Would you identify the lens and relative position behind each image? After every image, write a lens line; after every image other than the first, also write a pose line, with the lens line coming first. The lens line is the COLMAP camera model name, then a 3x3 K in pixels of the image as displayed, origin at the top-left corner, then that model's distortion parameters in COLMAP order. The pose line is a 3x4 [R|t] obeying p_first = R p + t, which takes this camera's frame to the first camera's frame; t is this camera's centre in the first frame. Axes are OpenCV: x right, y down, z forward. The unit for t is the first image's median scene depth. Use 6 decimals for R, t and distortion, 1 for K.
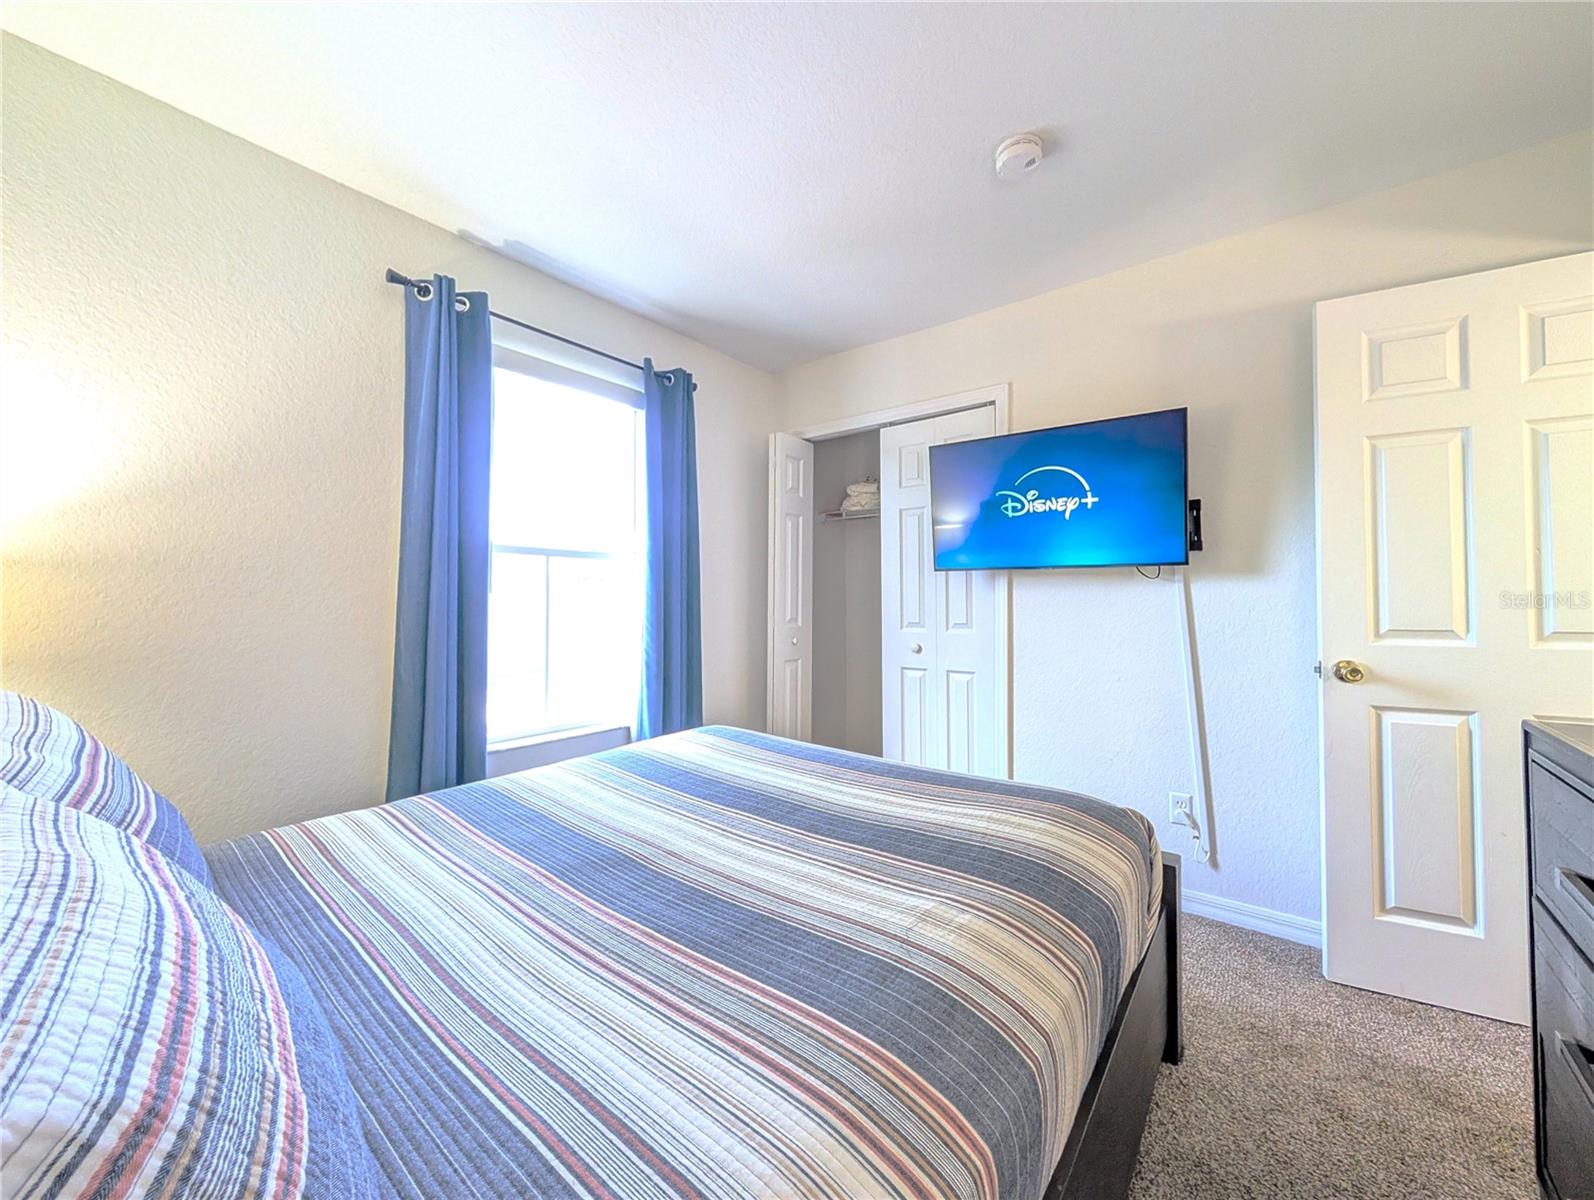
lens RADIAL K [[608.6, 0, 795.5], [0, 608.6, 599.4], [0, 0, 1]] dist [-0.001416, 0.000530]
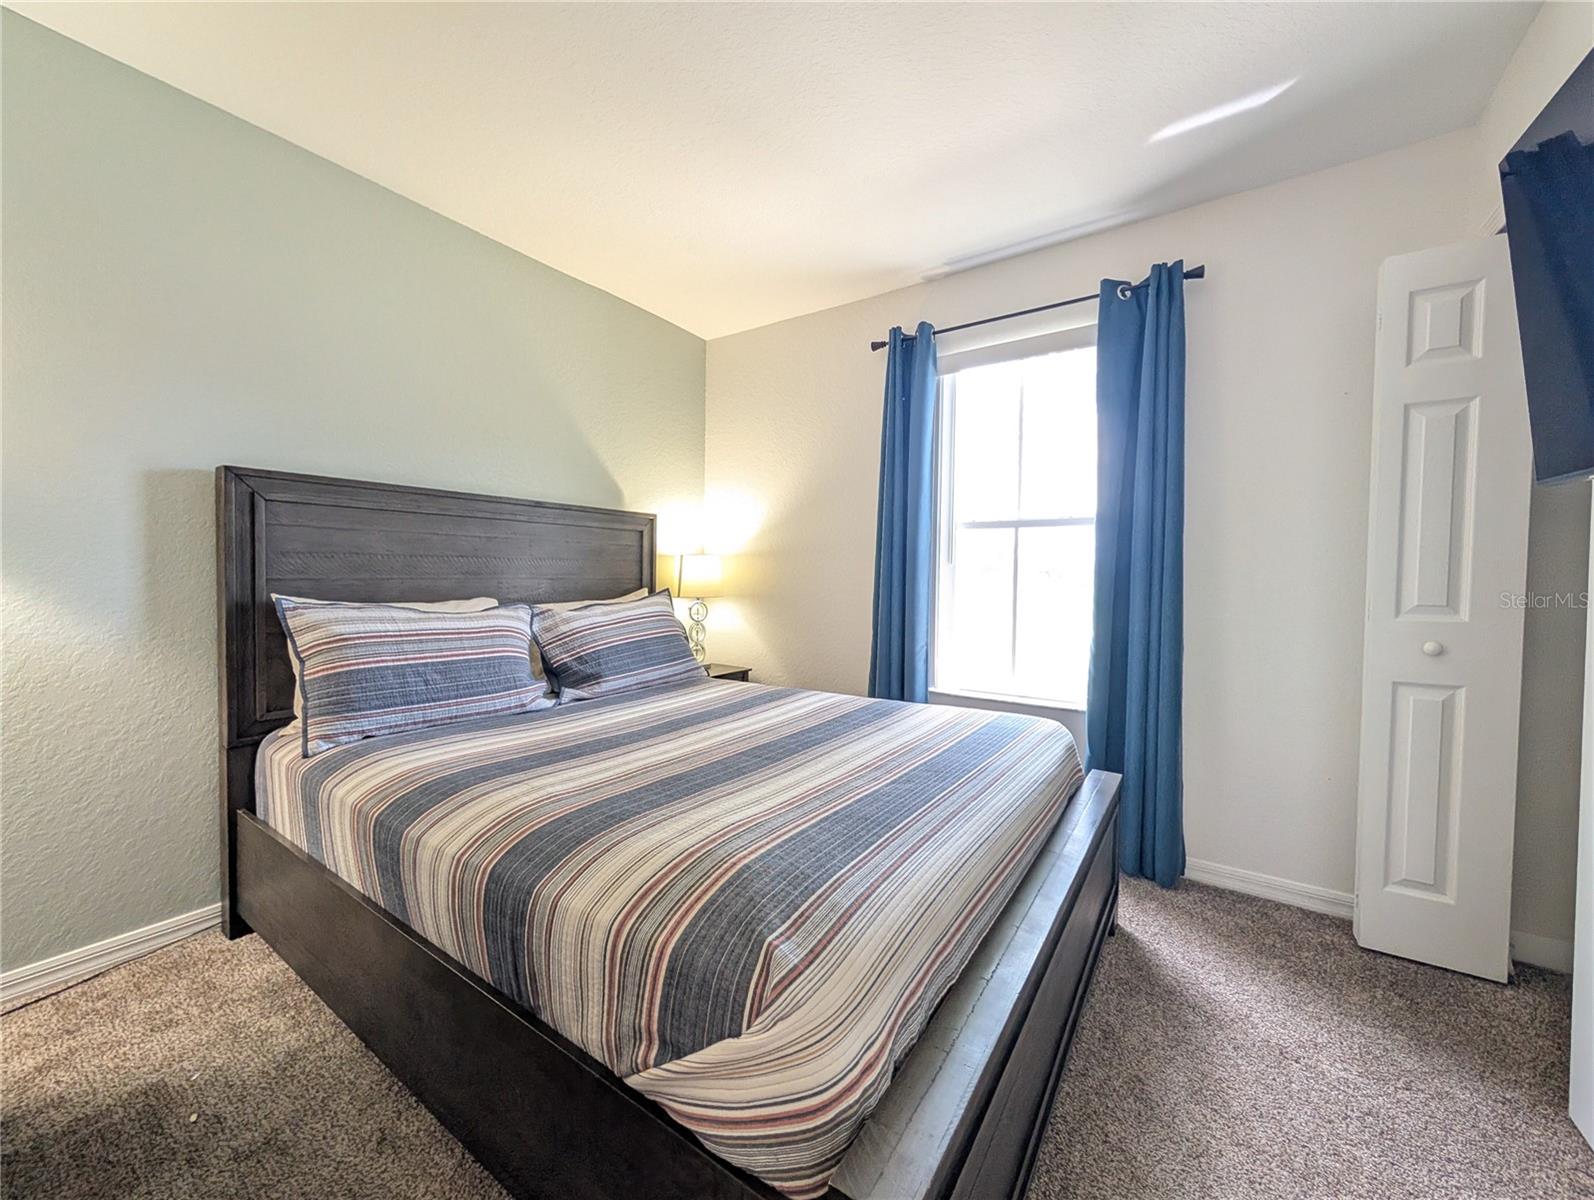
lens RADIAL K [[608.6, 0, 796.1], [0, 608.6, 594.9], [0, 0, 1]] dist [-0.001416, 0.000530]
pose [[0.071561, 0.034500, -0.996839, 0.610931], [-0.001250, 0.999404, 0.034499, 0.008499], [0.997435, -0.001222, 0.071561, 0.550404]]
